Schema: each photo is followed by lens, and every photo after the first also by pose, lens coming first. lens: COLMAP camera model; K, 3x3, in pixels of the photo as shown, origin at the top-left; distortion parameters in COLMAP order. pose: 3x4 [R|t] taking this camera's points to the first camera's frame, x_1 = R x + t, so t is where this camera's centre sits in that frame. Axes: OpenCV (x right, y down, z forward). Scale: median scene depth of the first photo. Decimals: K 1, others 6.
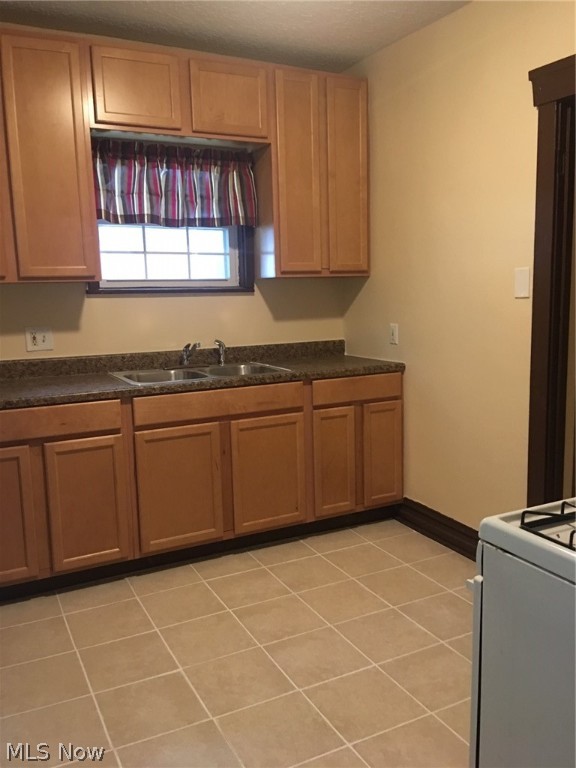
lens RADIAL K [[651.5, 0, 293.1], [0, 651.5, 383.6], [0, 0, 1]] dist [0.078020, -0.133334]
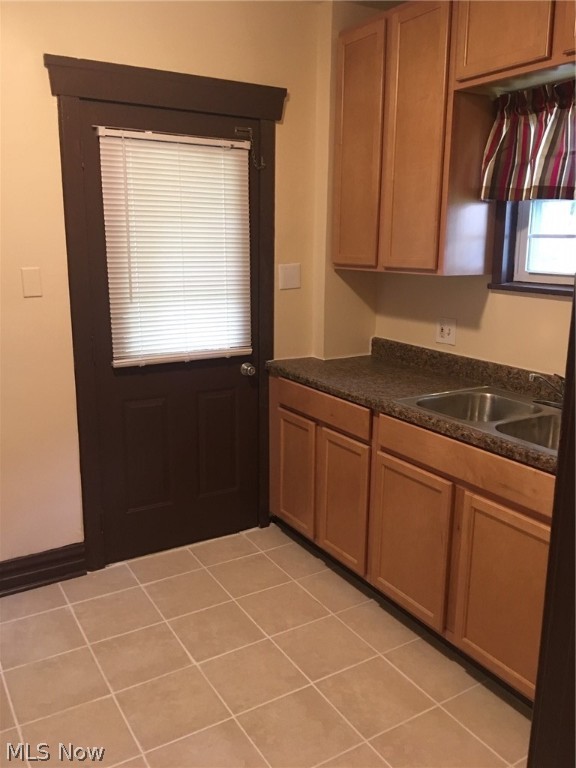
lens RADIAL K [[651.5, 0, 293.1], [0, 651.5, 383.6], [0, 0, 1]] dist [0.078020, -0.133334]
pose [[0.068147, 0.241446, -0.968018, 0.513677], [-0.158668, 0.960548, 0.228413, -0.173030], [0.984977, 0.138028, 0.103768, 0.692479]]
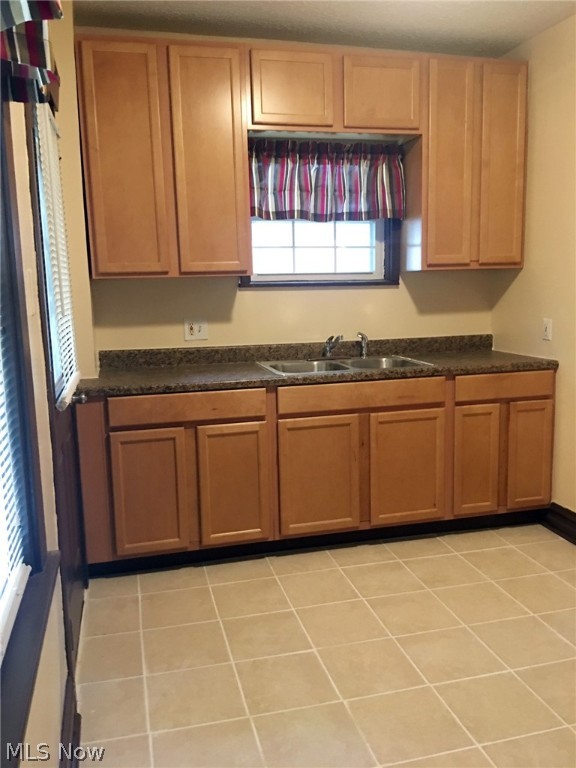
lens RADIAL K [[651.5, 0, 293.1], [0, 651.5, 383.6], [0, 0, 1]] dist [0.078020, -0.133334]
pose [[0.976012, 0.036566, -0.214625, 0.003157], [-0.033439, 0.999275, 0.018184, -0.003425], [0.215134, -0.010571, 0.976527, -0.013235]]
